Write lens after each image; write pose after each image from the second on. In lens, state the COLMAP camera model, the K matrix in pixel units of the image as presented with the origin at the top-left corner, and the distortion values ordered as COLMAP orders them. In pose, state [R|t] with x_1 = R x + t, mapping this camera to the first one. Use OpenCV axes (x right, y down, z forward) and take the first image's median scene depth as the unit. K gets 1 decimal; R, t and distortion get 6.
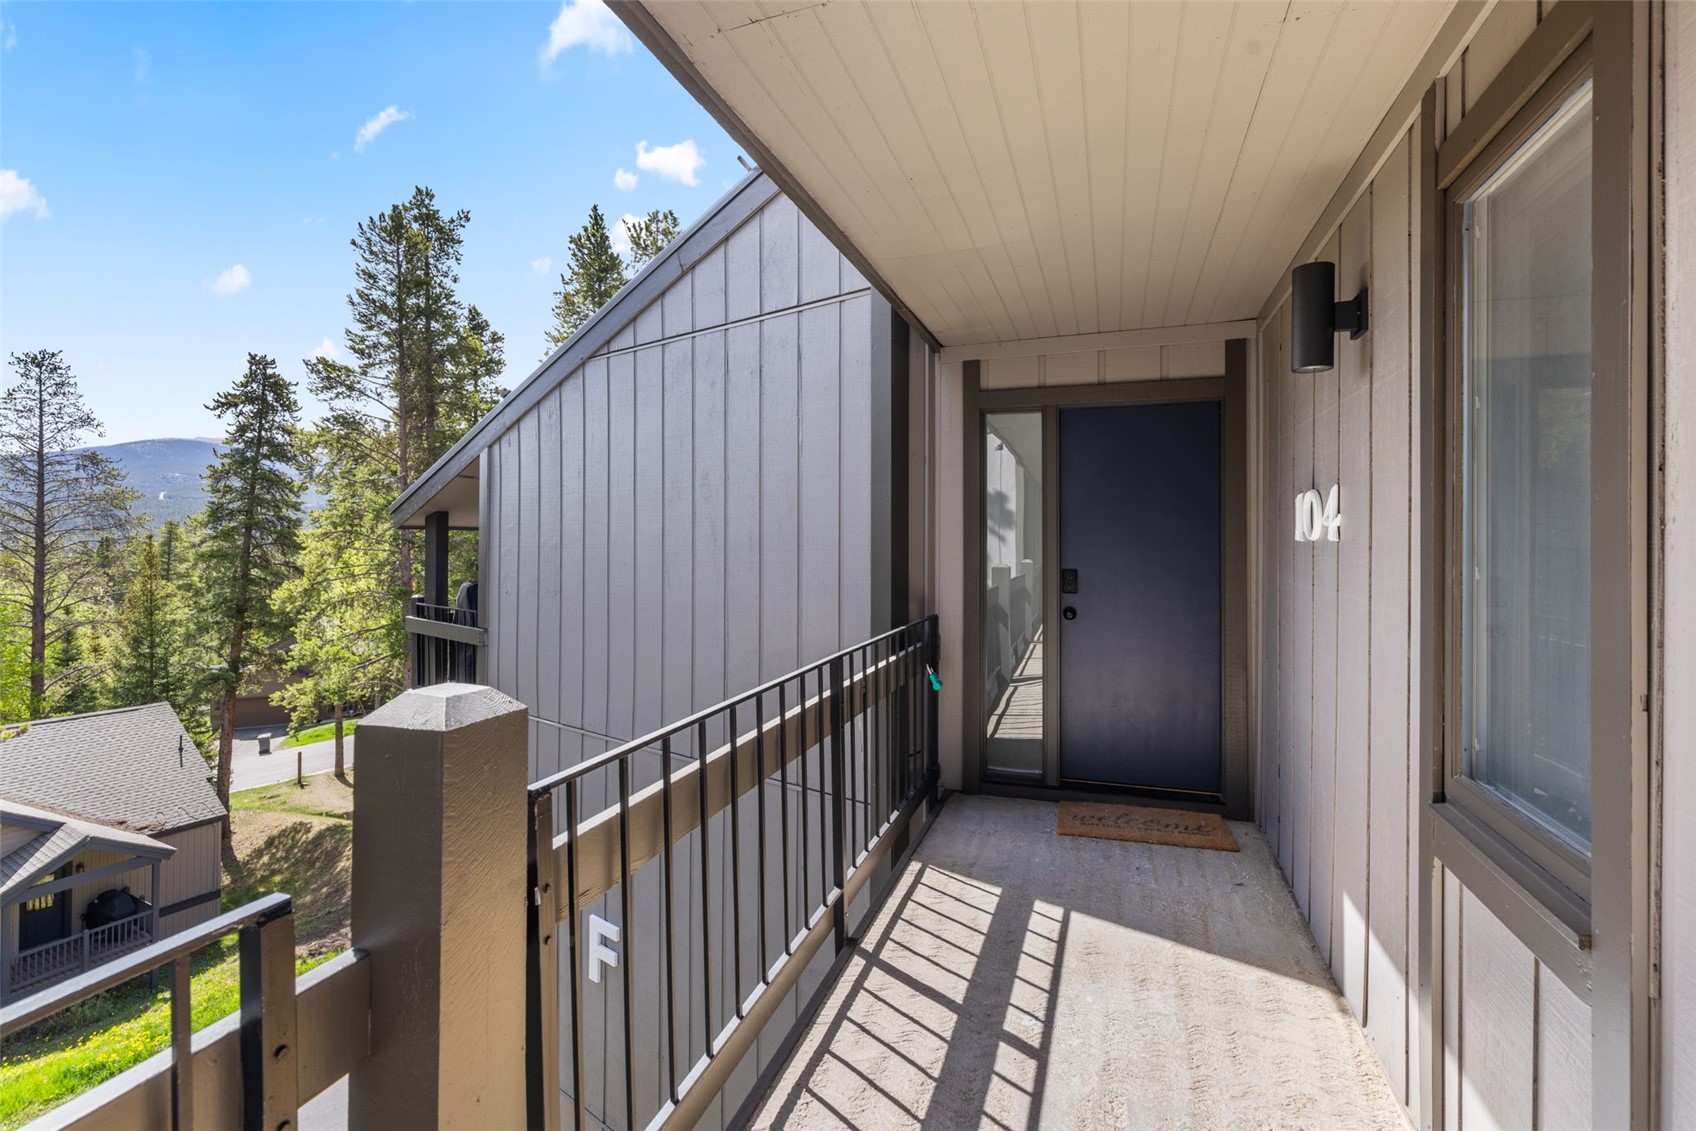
lens RADIAL K [[757.8, 0, 851.5], [0, 757.8, 550.4], [0, 0, 1]] dist [0.001797, 0.000596]
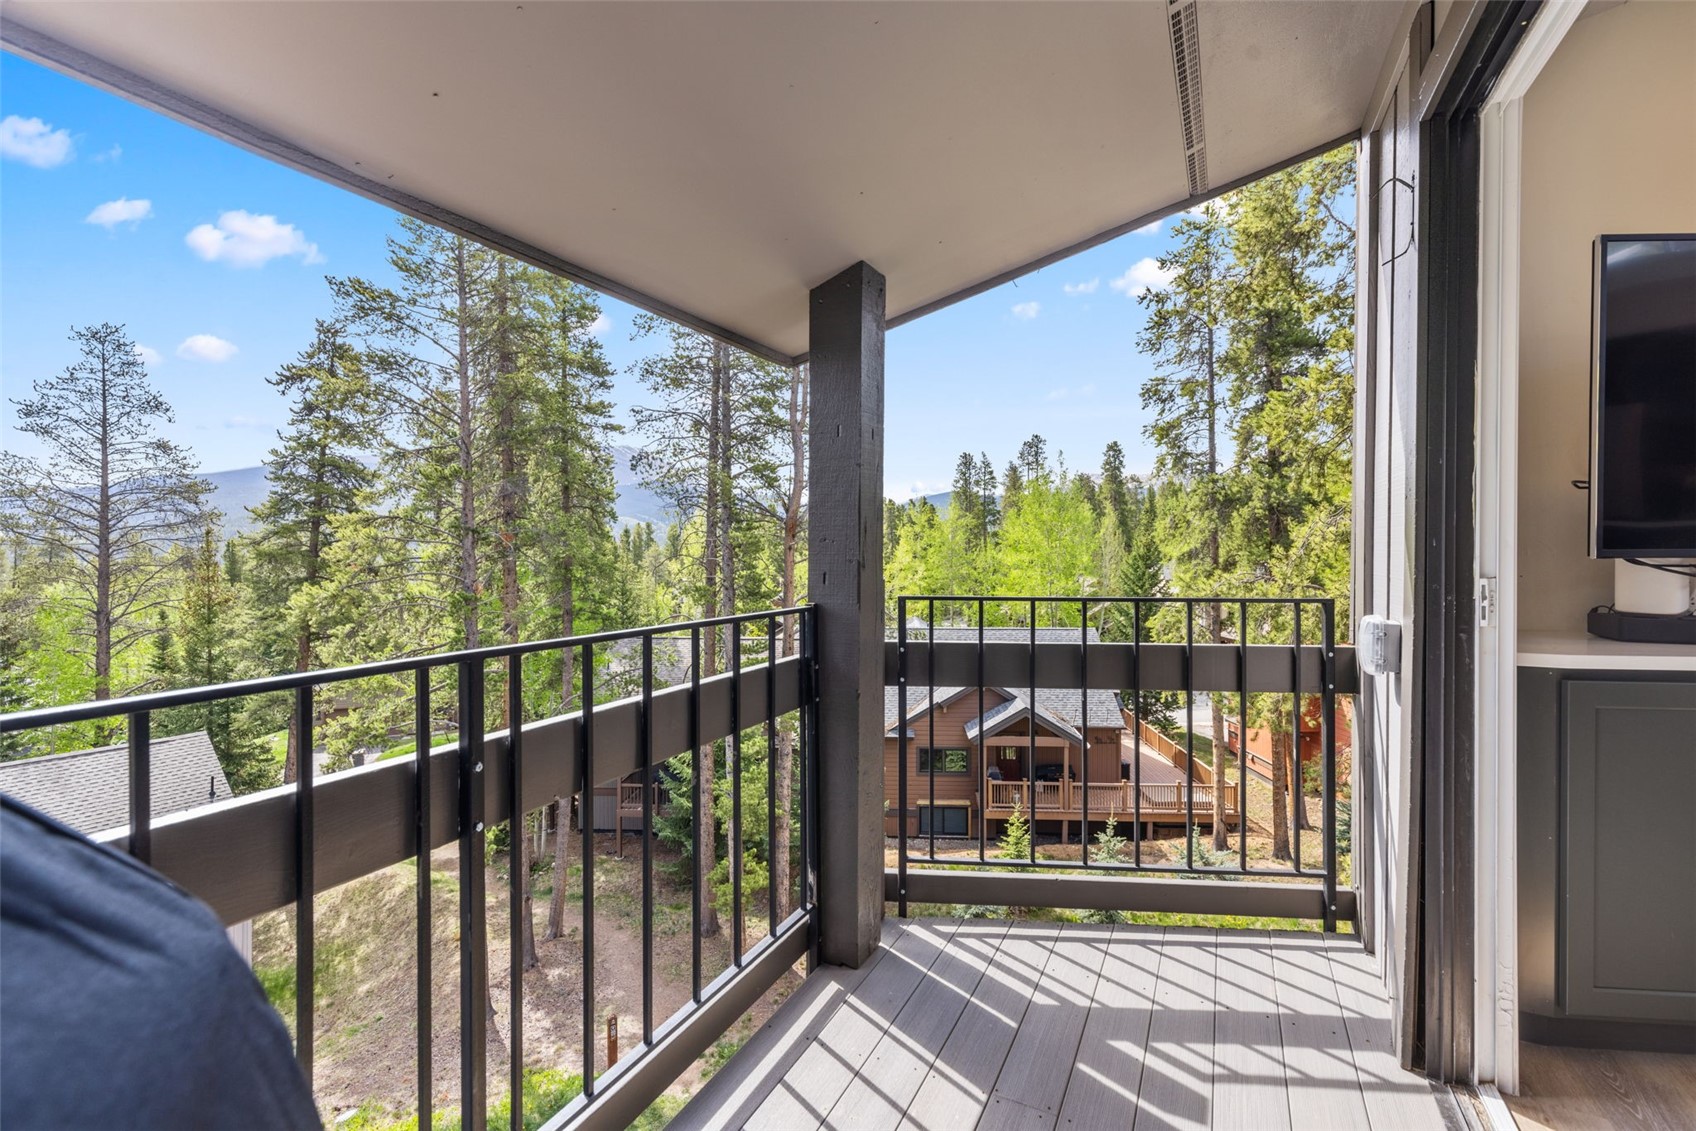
lens RADIAL K [[757.8, 0, 851.5], [0, 757.8, 550.4], [0, 0, 1]] dist [0.001797, 0.000596]
pose [[0.993156, -0.001000, -0.116788, -0.092994], [-0.000057, 0.999959, -0.009046, 0.009673], [0.116792, 0.008991, 0.993116, 0.220780]]
